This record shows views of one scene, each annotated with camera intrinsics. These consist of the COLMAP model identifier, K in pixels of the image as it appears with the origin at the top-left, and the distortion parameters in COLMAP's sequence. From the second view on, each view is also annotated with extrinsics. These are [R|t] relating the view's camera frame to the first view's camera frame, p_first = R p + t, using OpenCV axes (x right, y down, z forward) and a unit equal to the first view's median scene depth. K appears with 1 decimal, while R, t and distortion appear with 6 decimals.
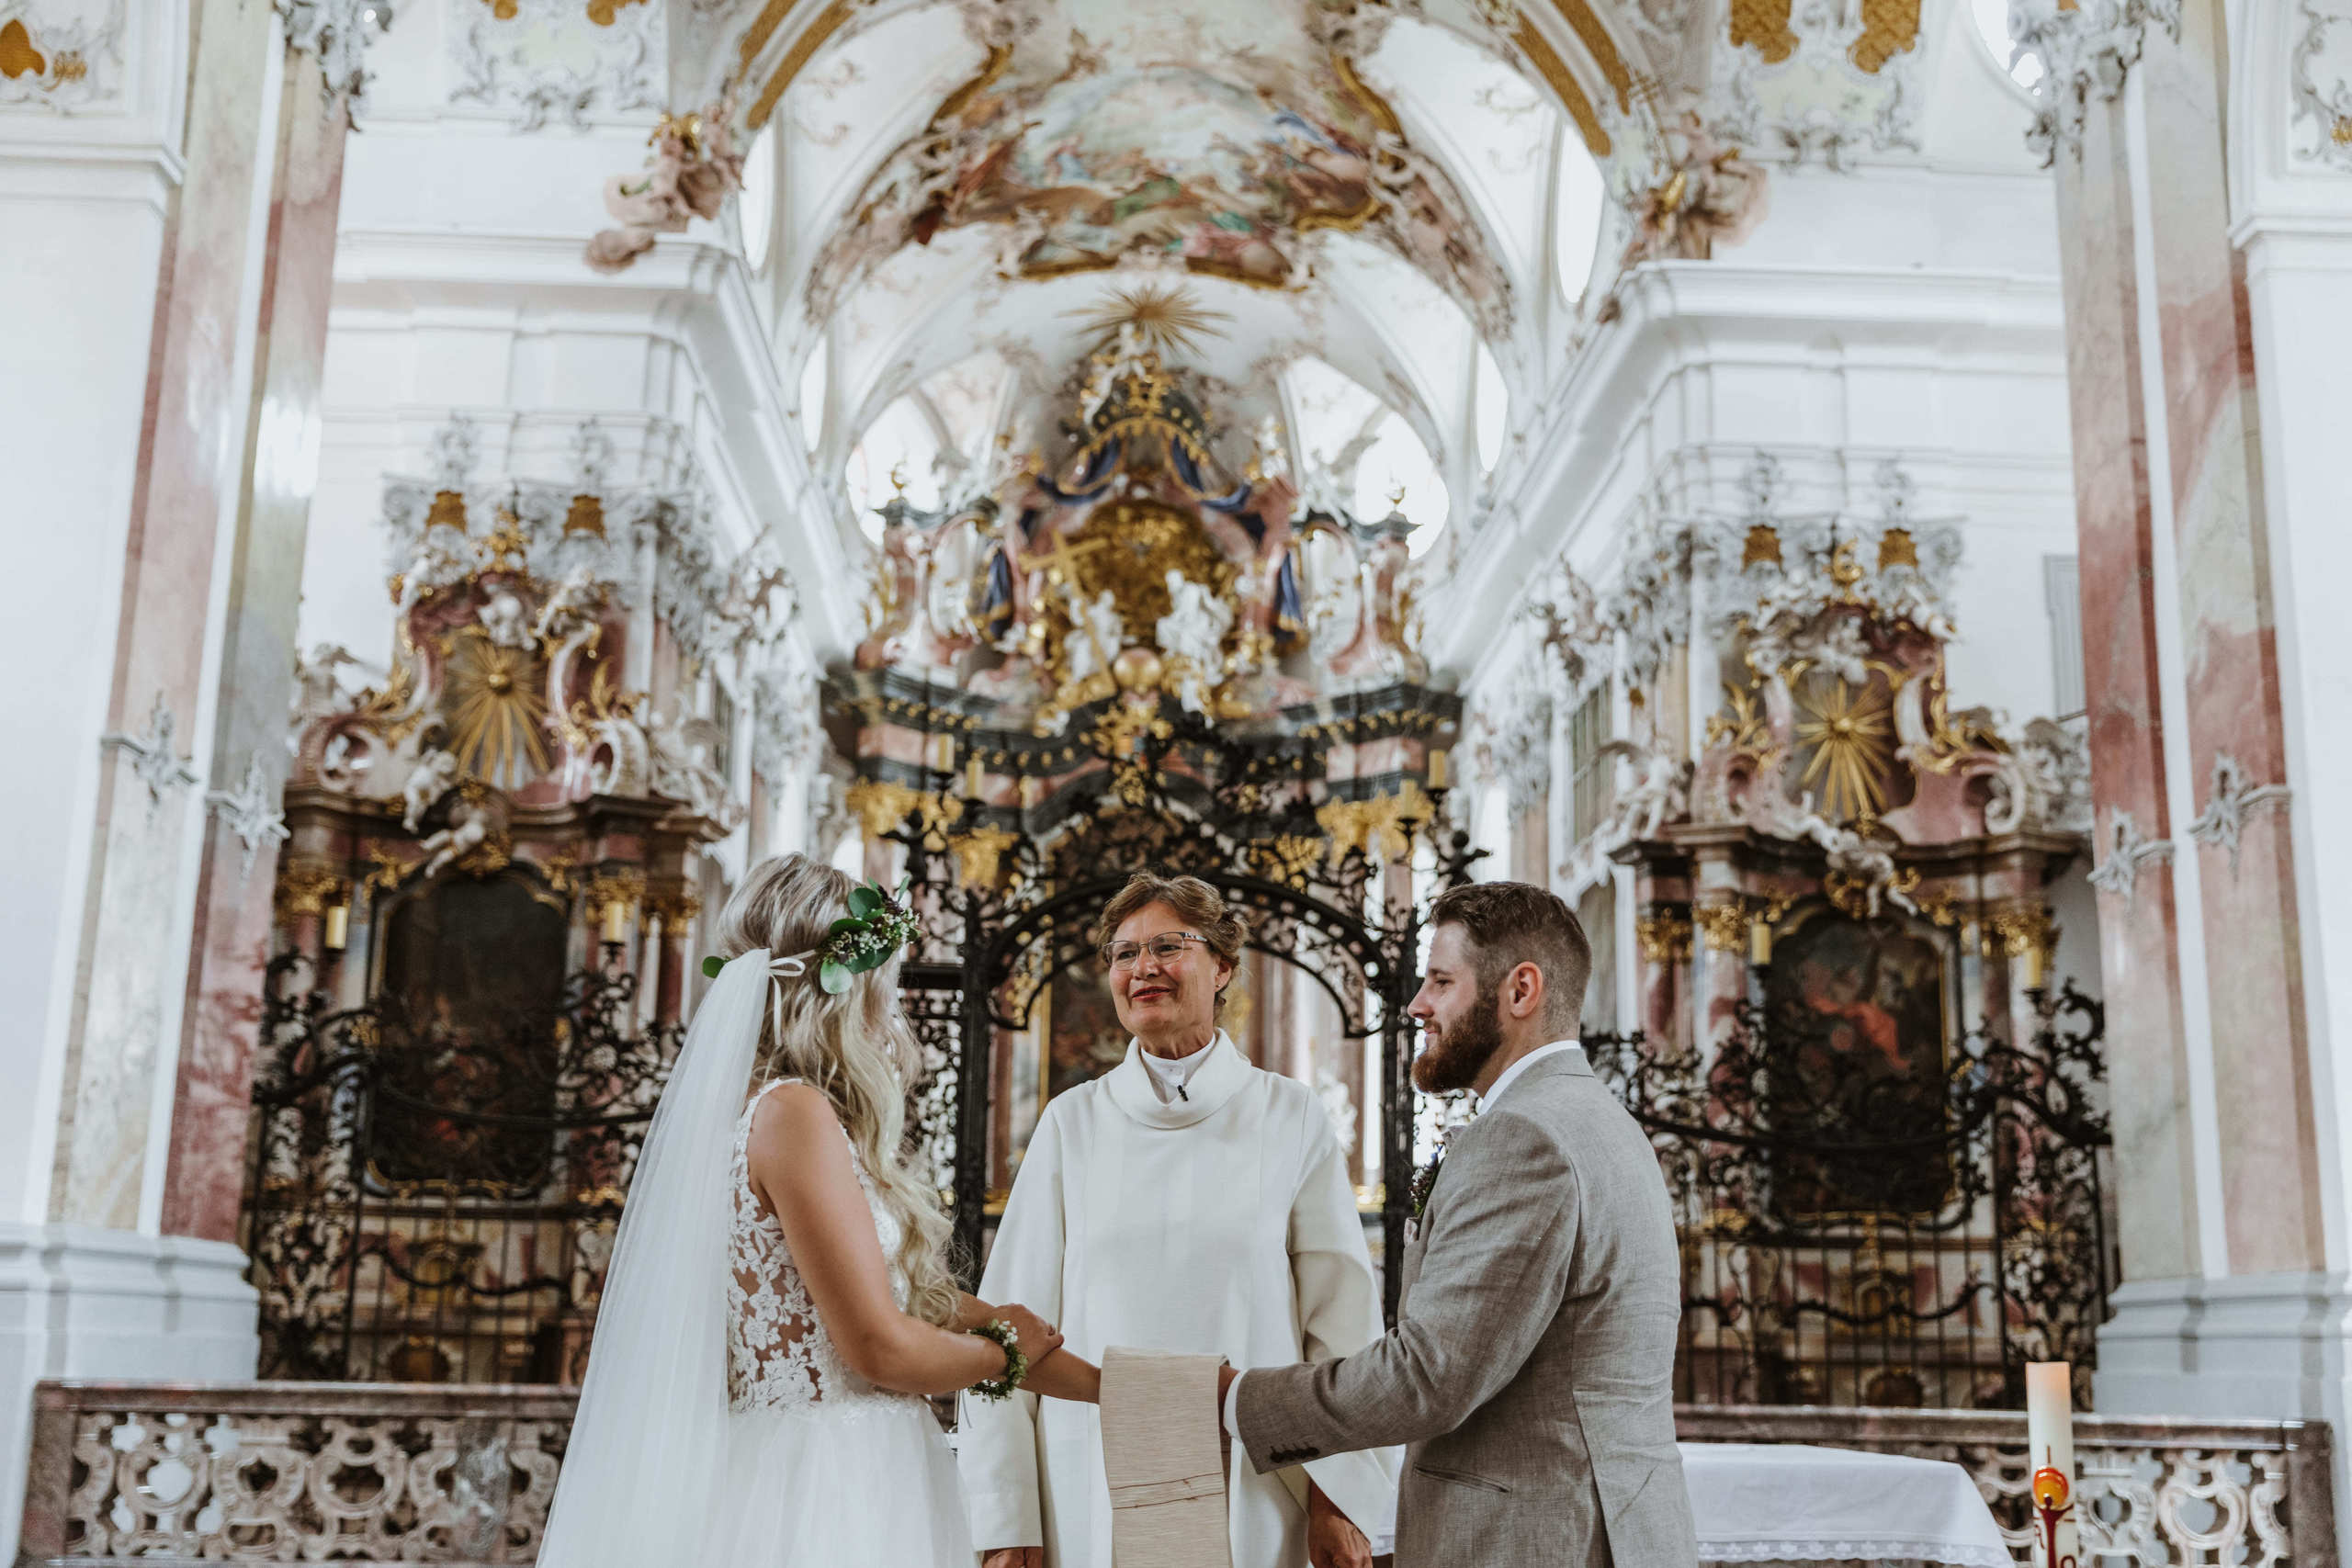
lens RADIAL K [[2543.4, 0, 1176.0], [0, 2543.4, 784.0], [0, 0, 1]] dist [-0.004867, -0.000573]
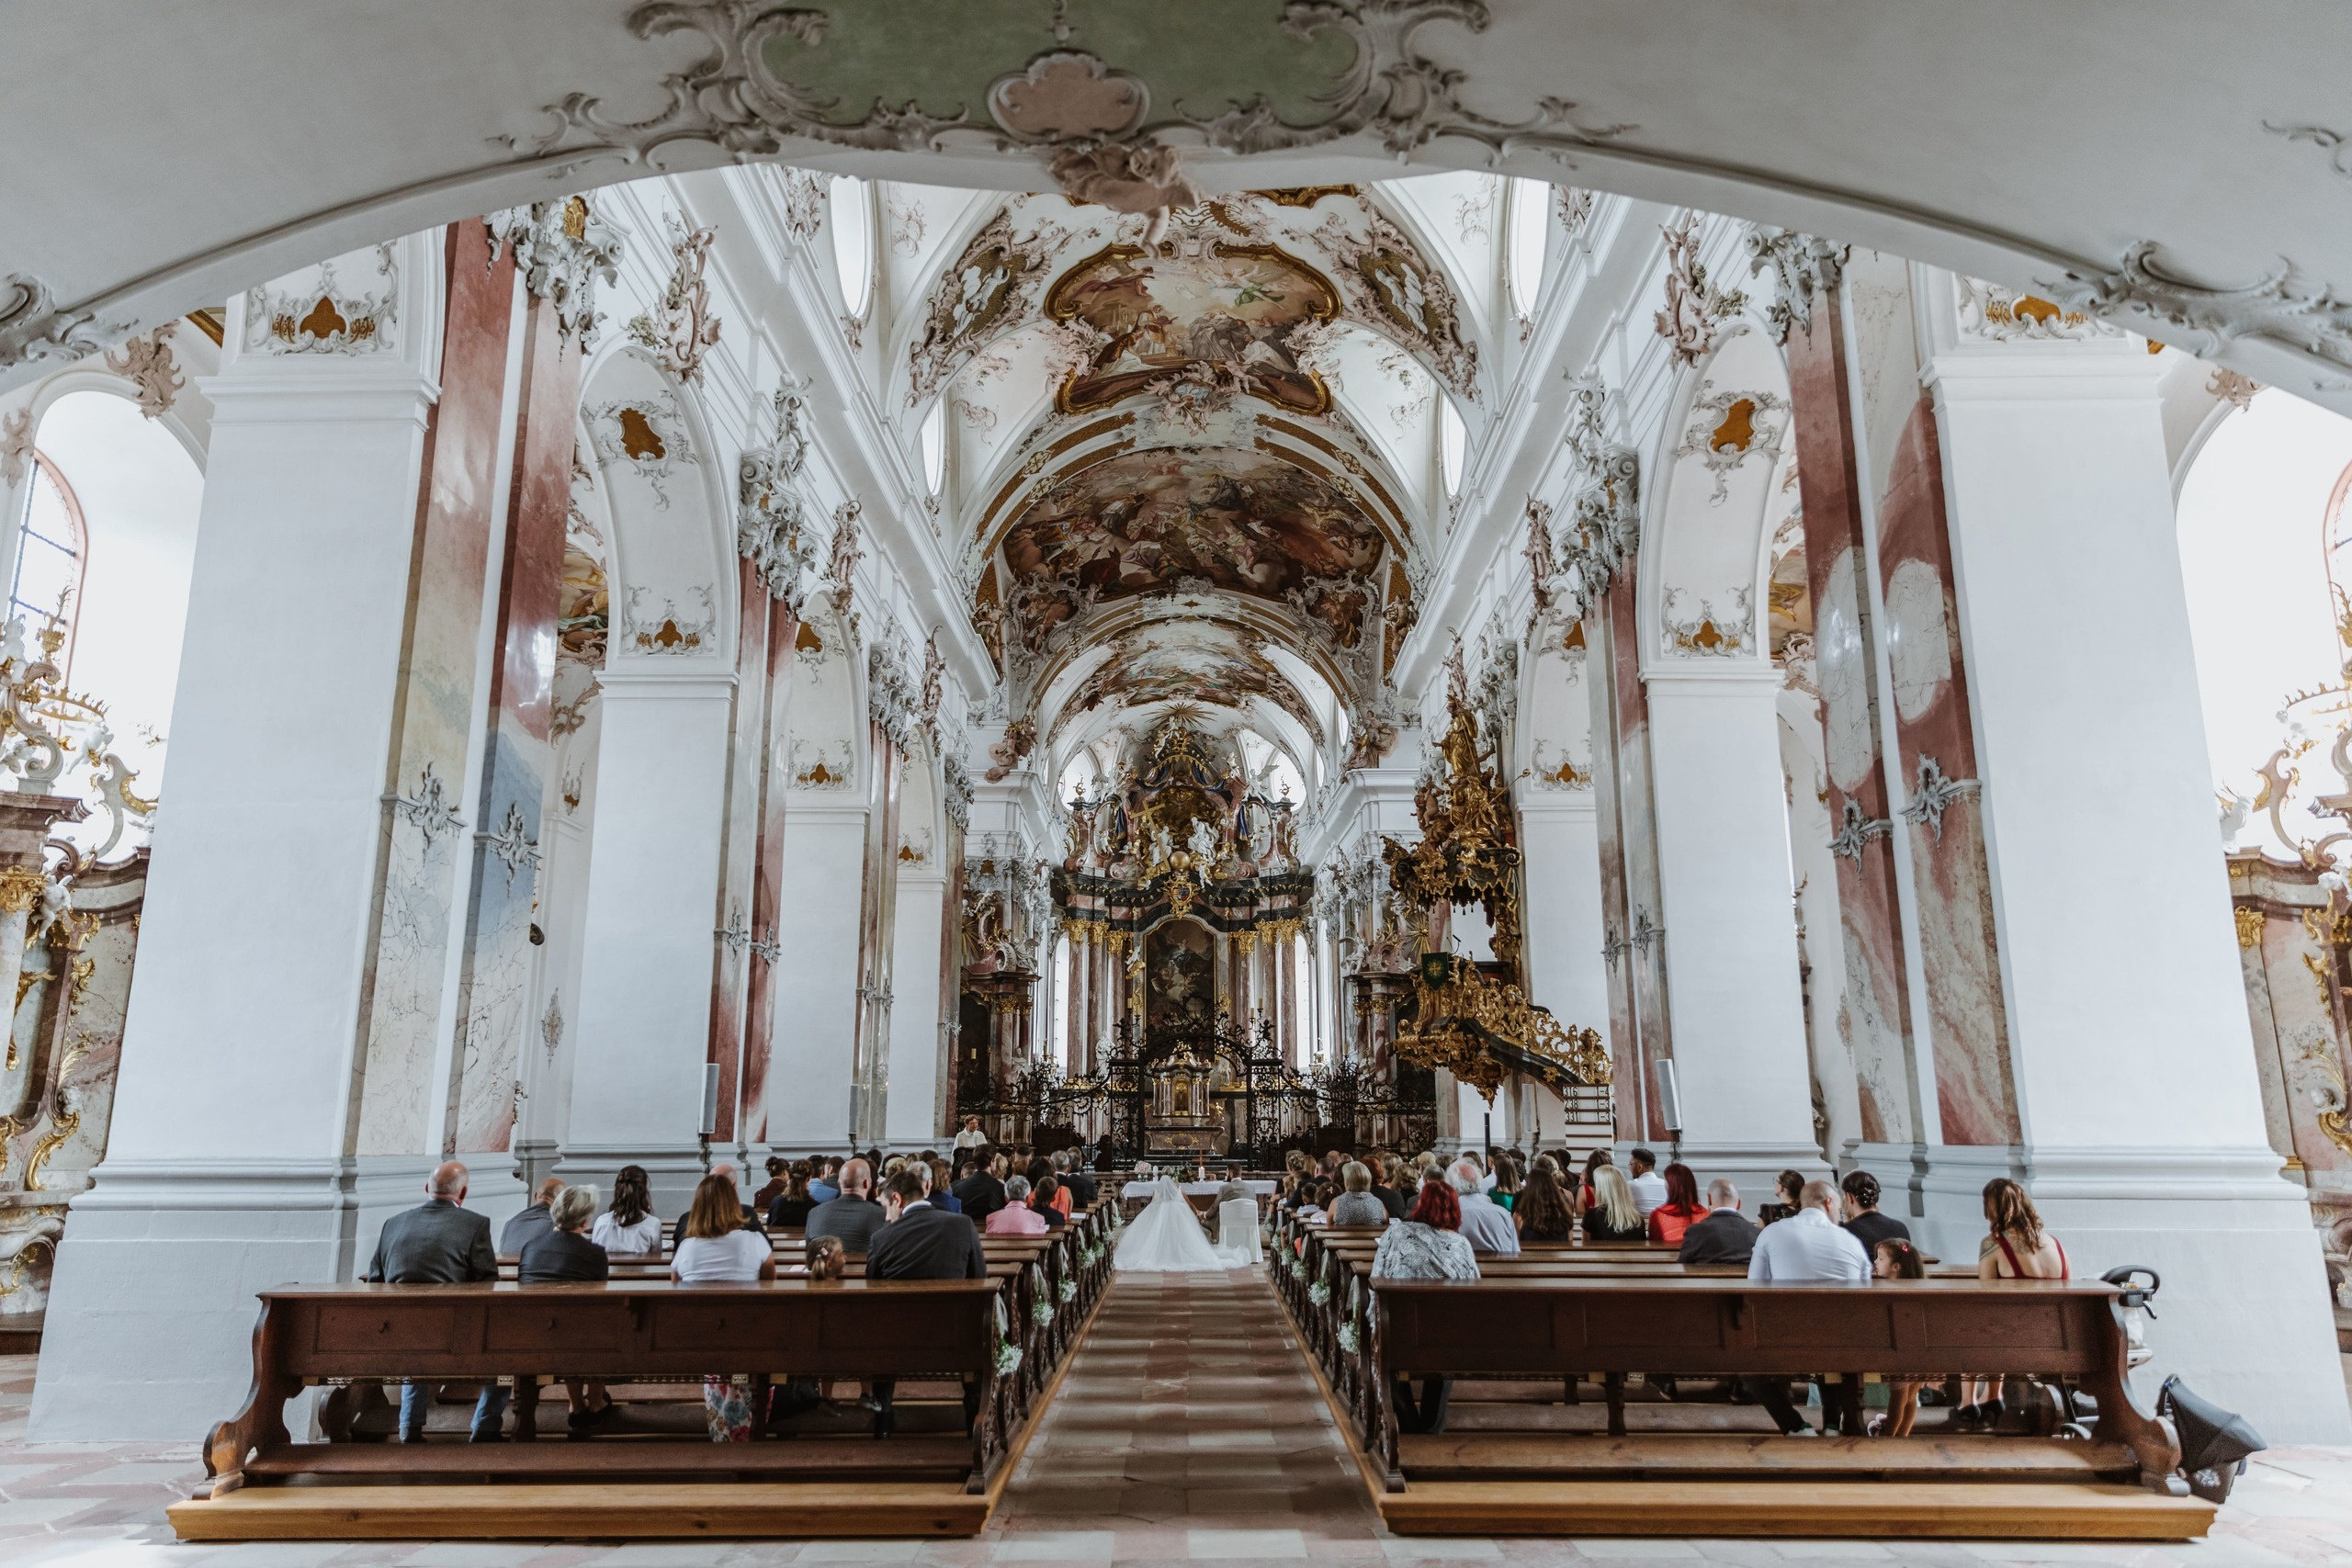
lens RADIAL K [[1550.6, 0, 1176.0], [0, 1550.6, 784.0], [0, 0, 1]] dist [0.030746, 0.000214]
pose [[0.999514, -0.025108, -0.018465, 0.016449], [0.025077, 0.999684, -0.001919, -0.189073], [0.018507, 0.001455, 0.999828, -0.748713]]
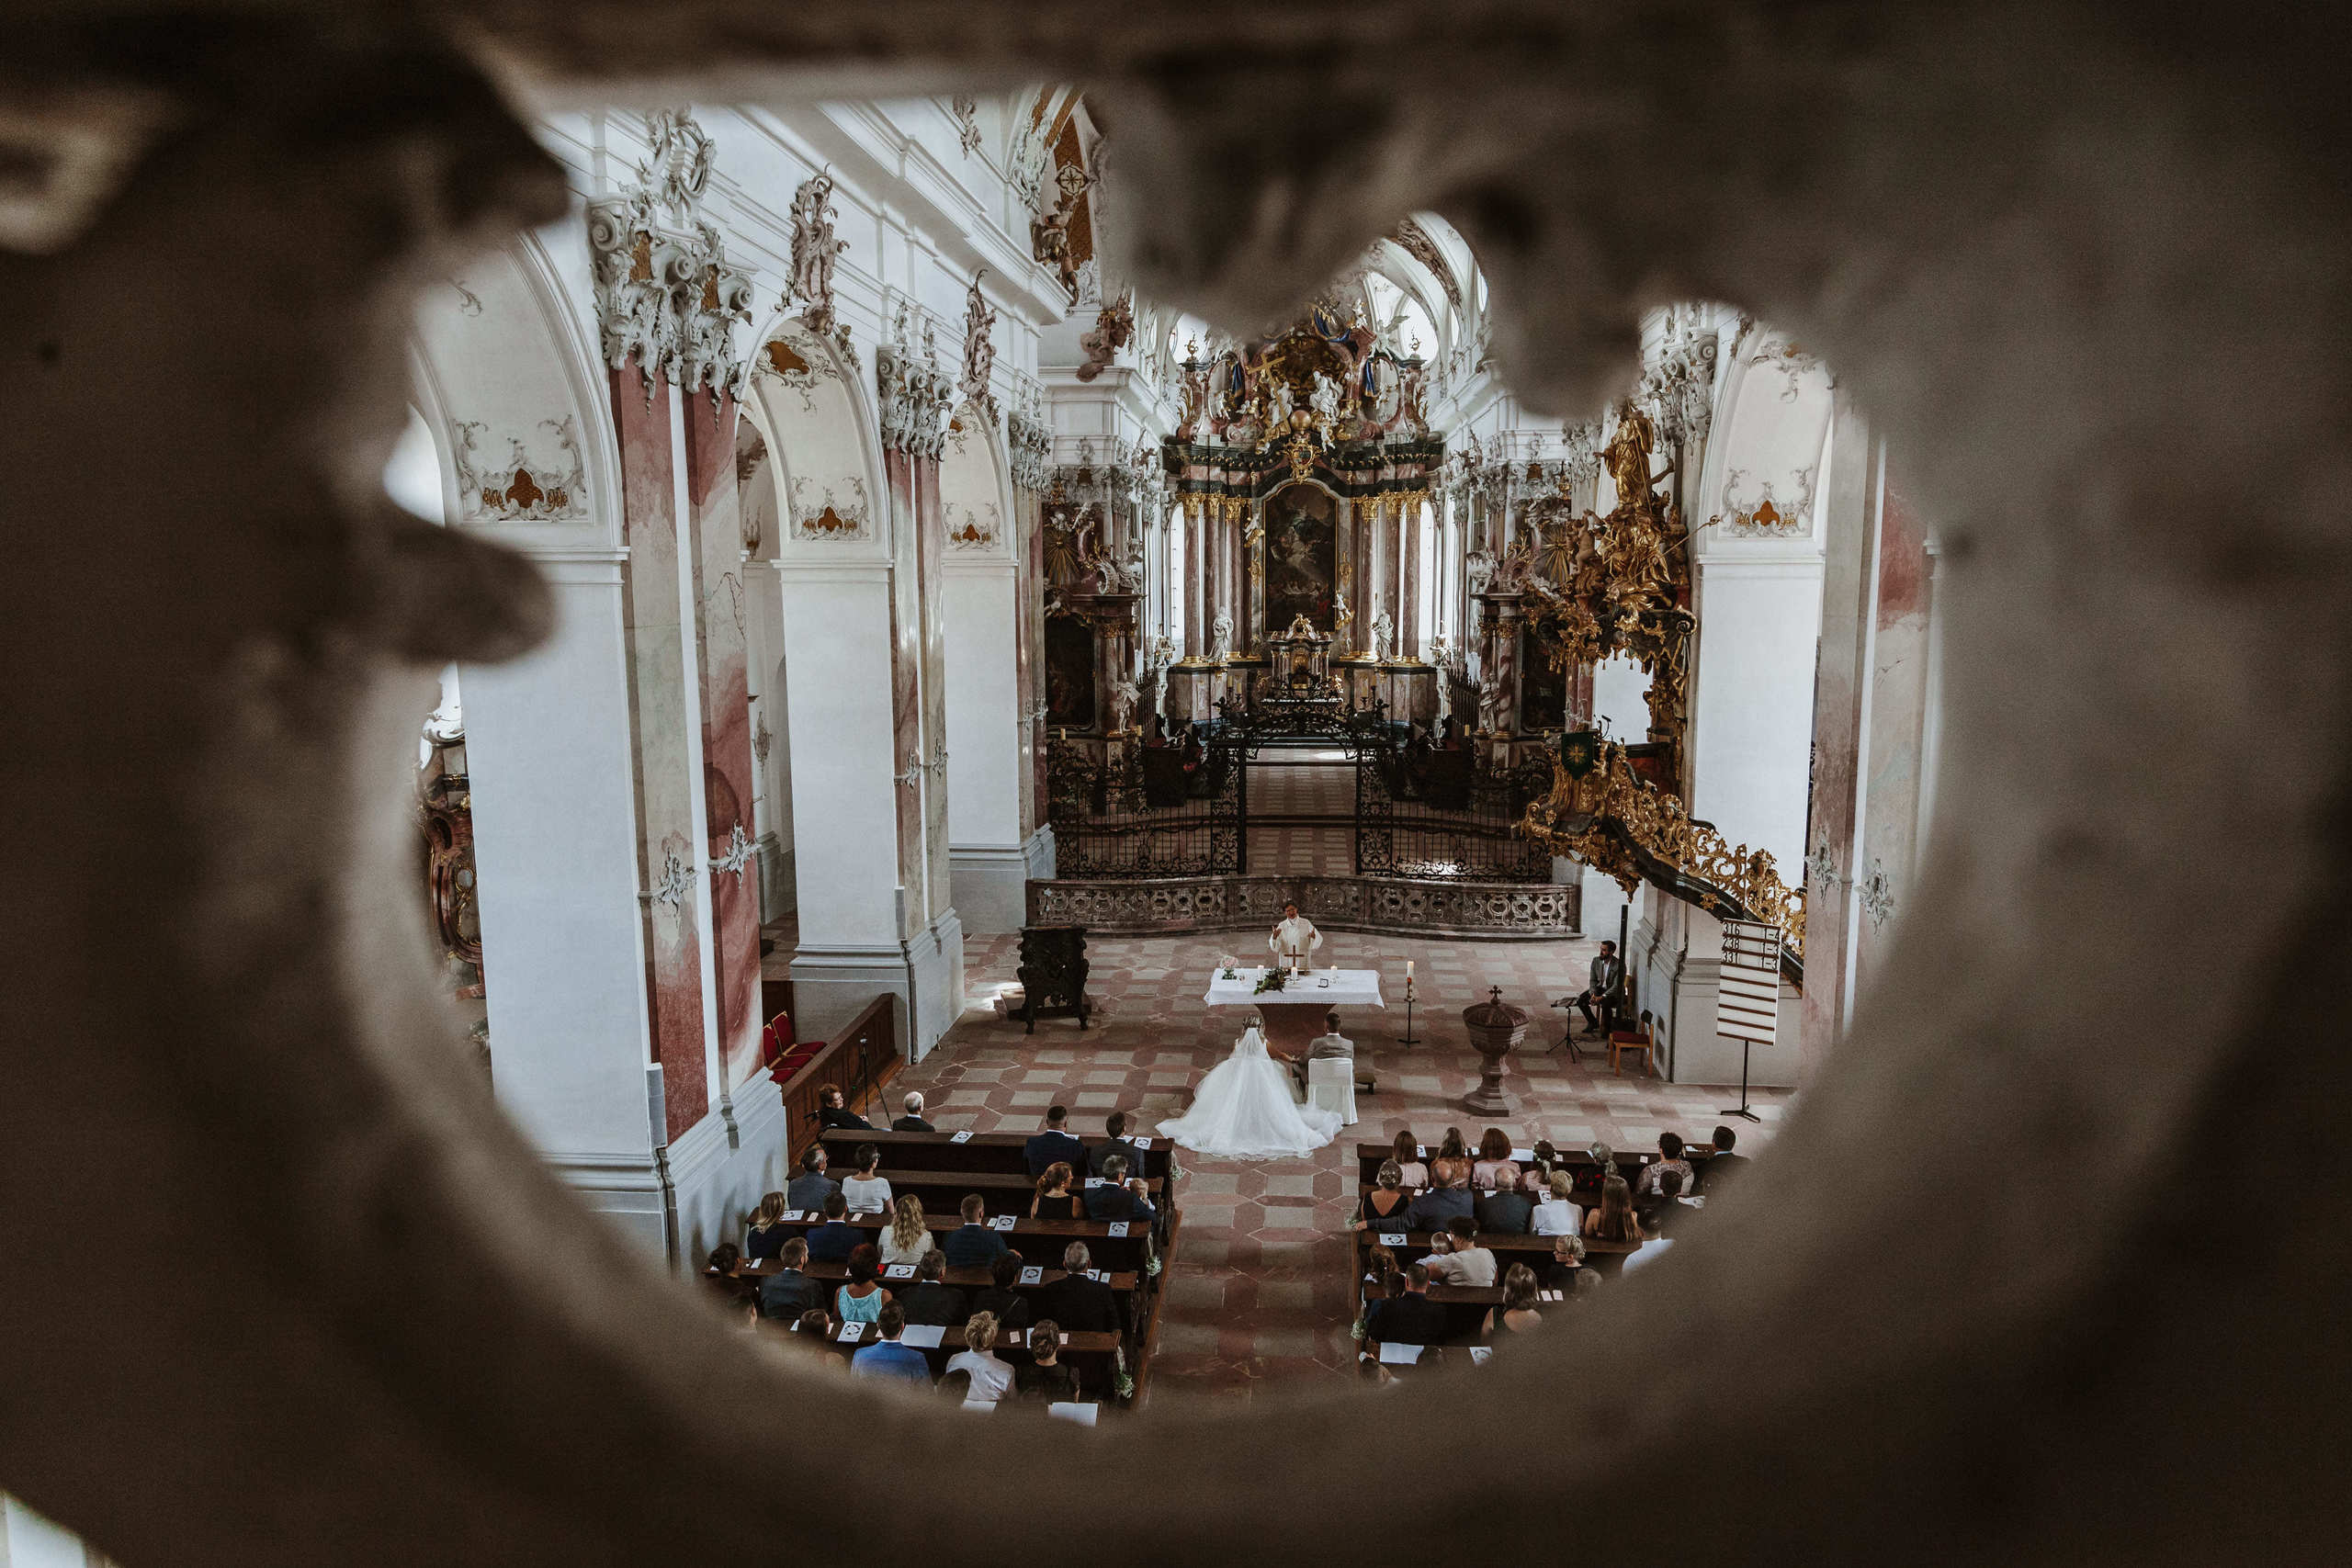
lens RADIAL K [[1441.0, 0, 1206.9], [0, 1441.0, 781.7], [0, 0, 1]] dist [0.001776, 0.000117]
pose [[0.995205, -0.010201, -0.097277, 0.038117], [0.043837, 0.935587, 0.350366, -0.325342], [0.087437, -0.352950, 0.931548, -0.501690]]
